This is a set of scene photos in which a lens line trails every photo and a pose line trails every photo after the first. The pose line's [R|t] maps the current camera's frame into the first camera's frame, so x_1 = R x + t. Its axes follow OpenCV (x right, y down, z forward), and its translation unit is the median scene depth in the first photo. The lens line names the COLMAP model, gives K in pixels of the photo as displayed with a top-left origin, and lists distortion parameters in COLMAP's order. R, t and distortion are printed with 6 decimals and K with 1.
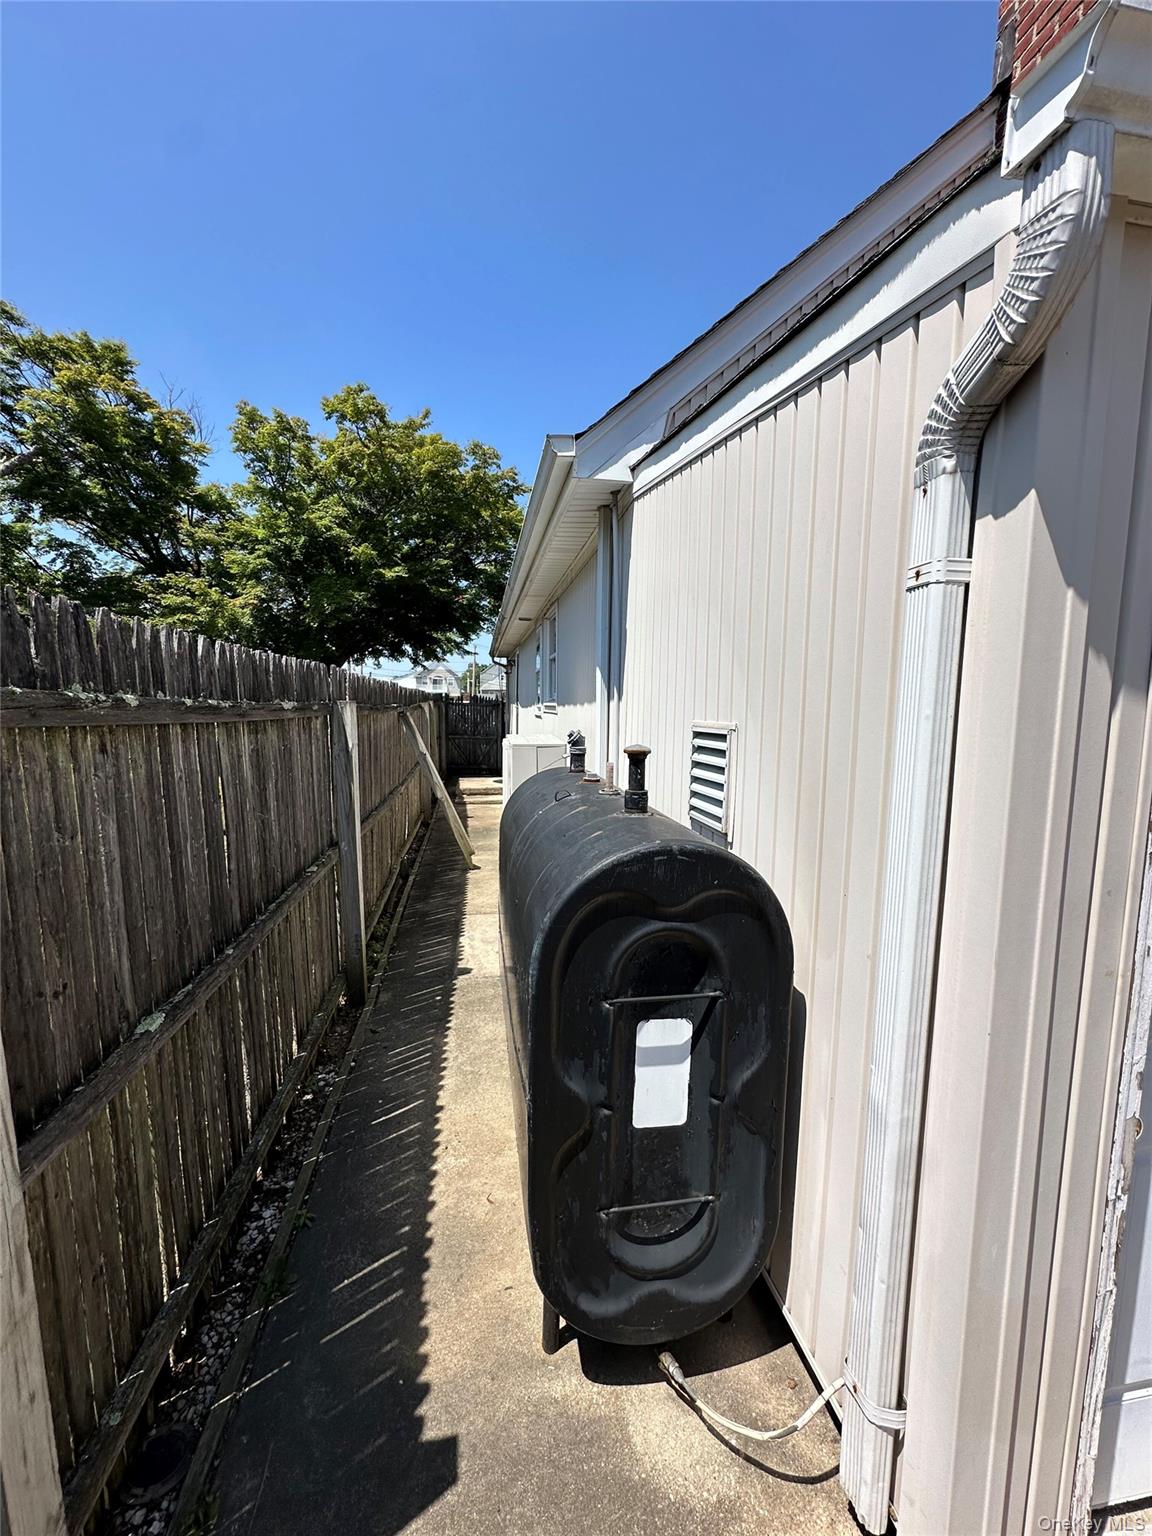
lens RADIAL K [[615.4, 0, 579.0], [0, 615.4, 776.3], [0, 0, 1]] dist [-0.002575, -0.000269]
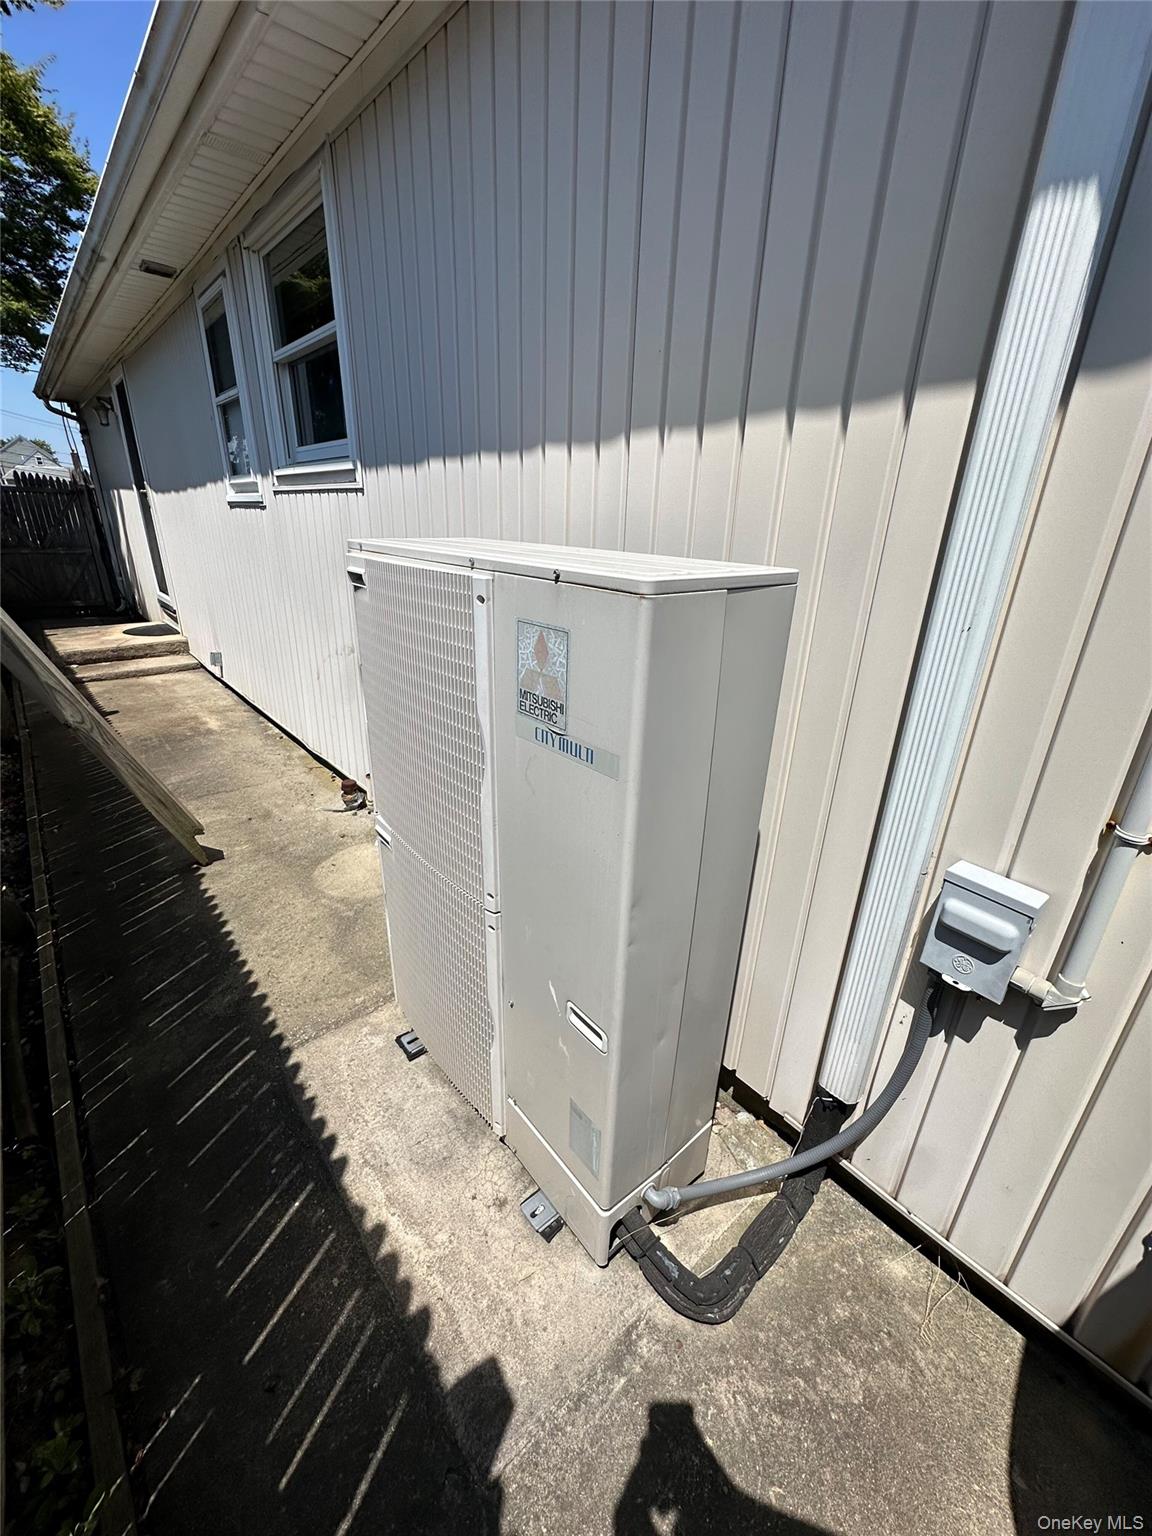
lens RADIAL K [[615.4, 0, 569.8], [0, 615.4, 767.6], [0, 0, 1]] dist [-0.002575, -0.000269]
pose [[0.855387, -0.186695, 0.483175, -0.152865], [0.046539, 0.956716, 0.287277, -0.029977], [-0.515894, -0.223247, 0.827051, 0.524410]]
